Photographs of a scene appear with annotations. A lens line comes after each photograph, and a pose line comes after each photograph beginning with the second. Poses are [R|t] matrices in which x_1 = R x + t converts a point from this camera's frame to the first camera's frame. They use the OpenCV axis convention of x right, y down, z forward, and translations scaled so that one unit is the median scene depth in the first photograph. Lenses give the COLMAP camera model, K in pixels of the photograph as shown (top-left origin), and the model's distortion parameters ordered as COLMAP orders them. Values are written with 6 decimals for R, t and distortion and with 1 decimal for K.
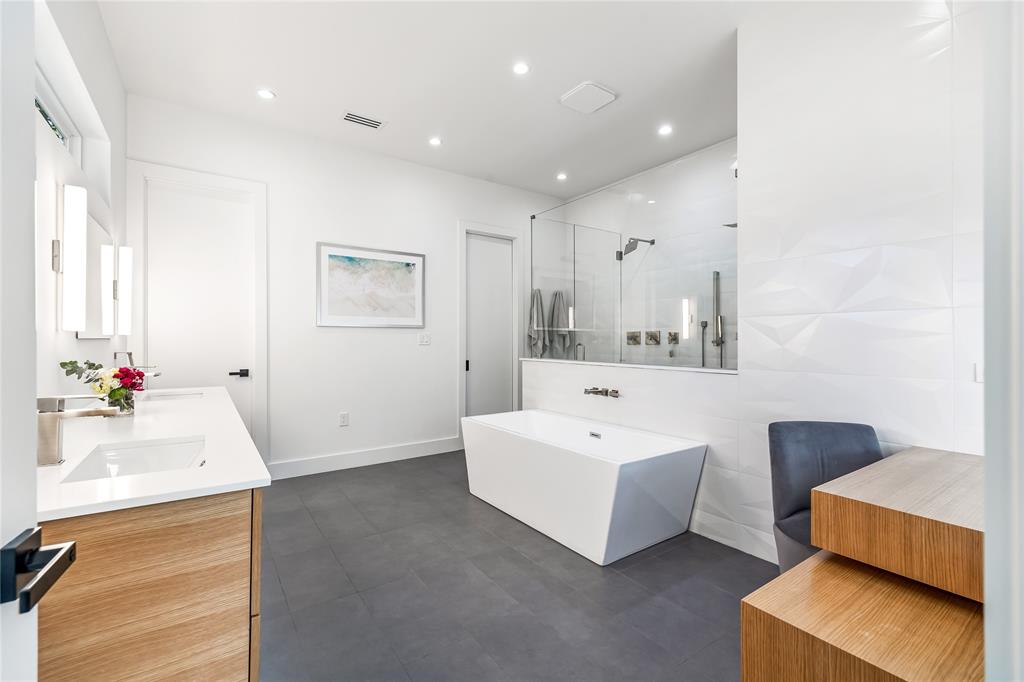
lens RADIAL K [[436.0, 0, 512.8], [0, 436.0, 345.3], [0, 0, 1]] dist [0.000413, -0.000152]
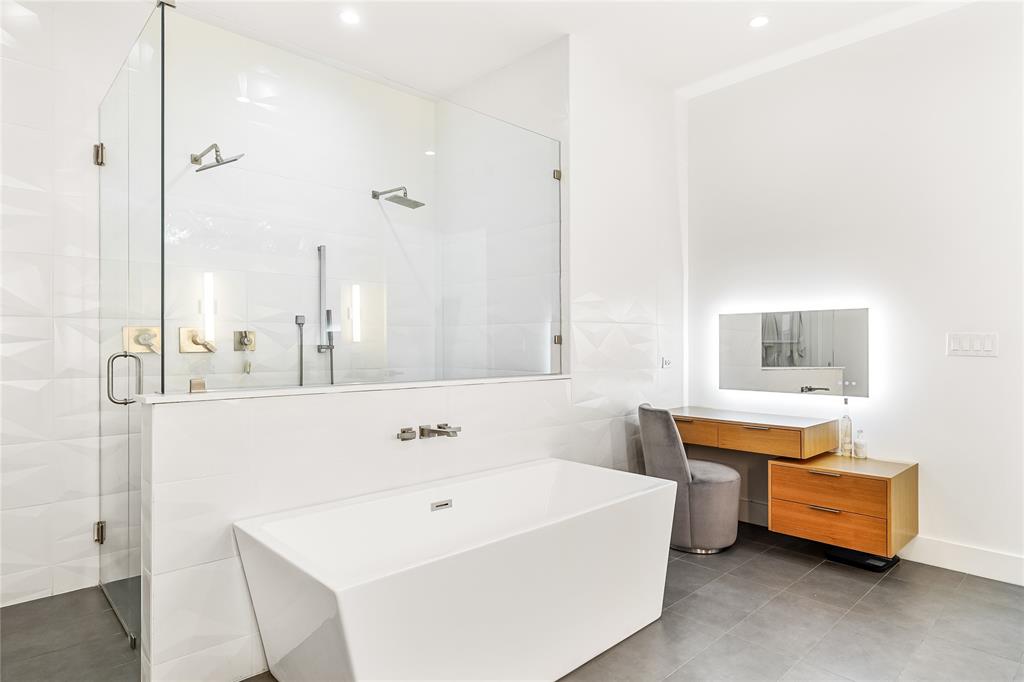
lens RADIAL K [[575.3, 0, 512.0], [0, 575.3, 341.0], [0, 0, 1]] dist [0.003948, 0.000623]
pose [[-0.127407, 0.006101, 0.991832, -0.527496], [0.014686, 0.999883, -0.004264, -0.010712], [-0.991742, 0.014022, -0.127482, 0.878128]]
